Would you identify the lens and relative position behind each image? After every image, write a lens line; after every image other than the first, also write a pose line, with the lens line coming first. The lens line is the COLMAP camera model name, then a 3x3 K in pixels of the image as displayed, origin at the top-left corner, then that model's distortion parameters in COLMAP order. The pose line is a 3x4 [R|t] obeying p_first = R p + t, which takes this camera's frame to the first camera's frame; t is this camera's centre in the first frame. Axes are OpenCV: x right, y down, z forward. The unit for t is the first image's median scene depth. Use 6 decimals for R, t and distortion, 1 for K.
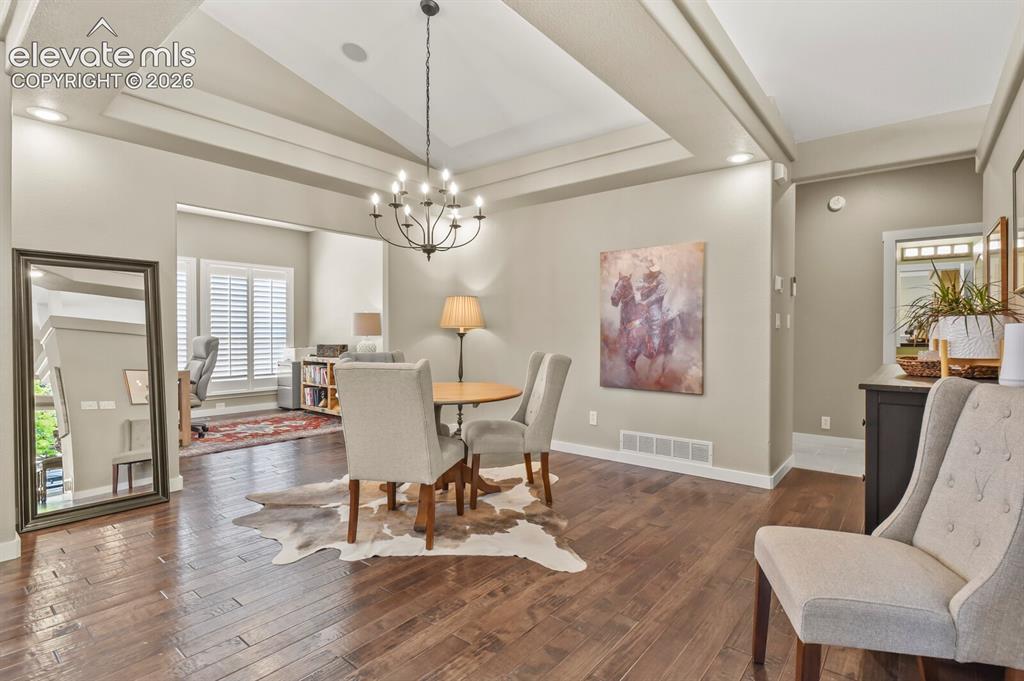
lens RADIAL K [[498.1, 0, 517.6], [0, 498.1, 336.8], [0, 0, 1]] dist [-0.001668, -0.000672]
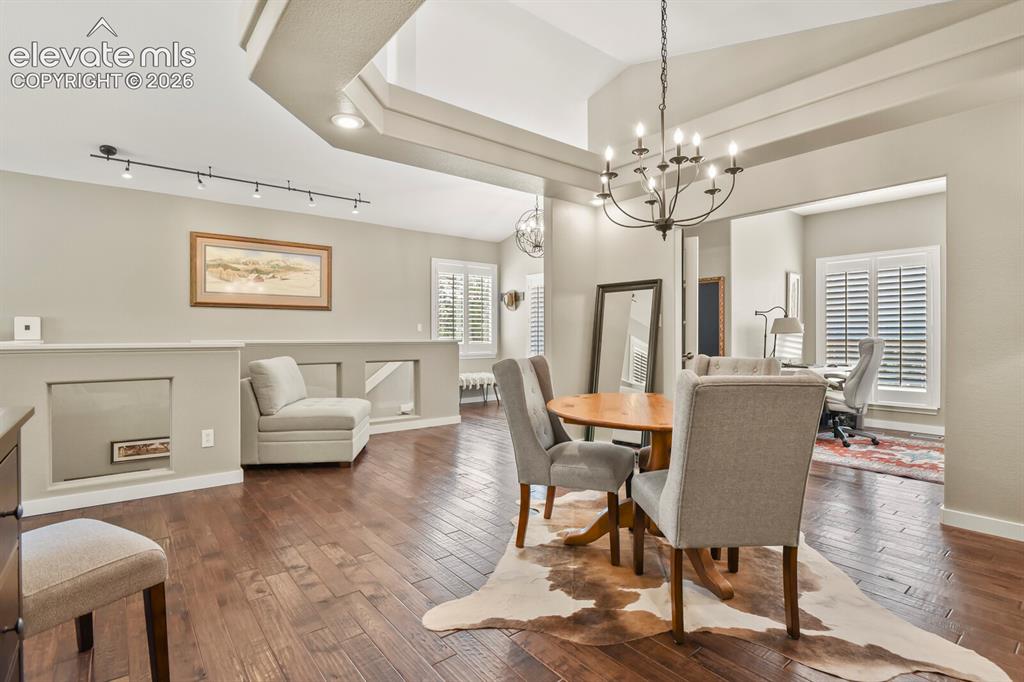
lens RADIAL K [[498.1, 0, 517.6], [0, 498.1, 337.3], [0, 0, 1]] dist [-0.001668, -0.000672]
pose [[-0.214369, 0.002923, -0.976748, 0.706691], [-0.002893, 0.999989, 0.003628, -0.003183], [0.976748, 0.003603, -0.214358, 1.050832]]
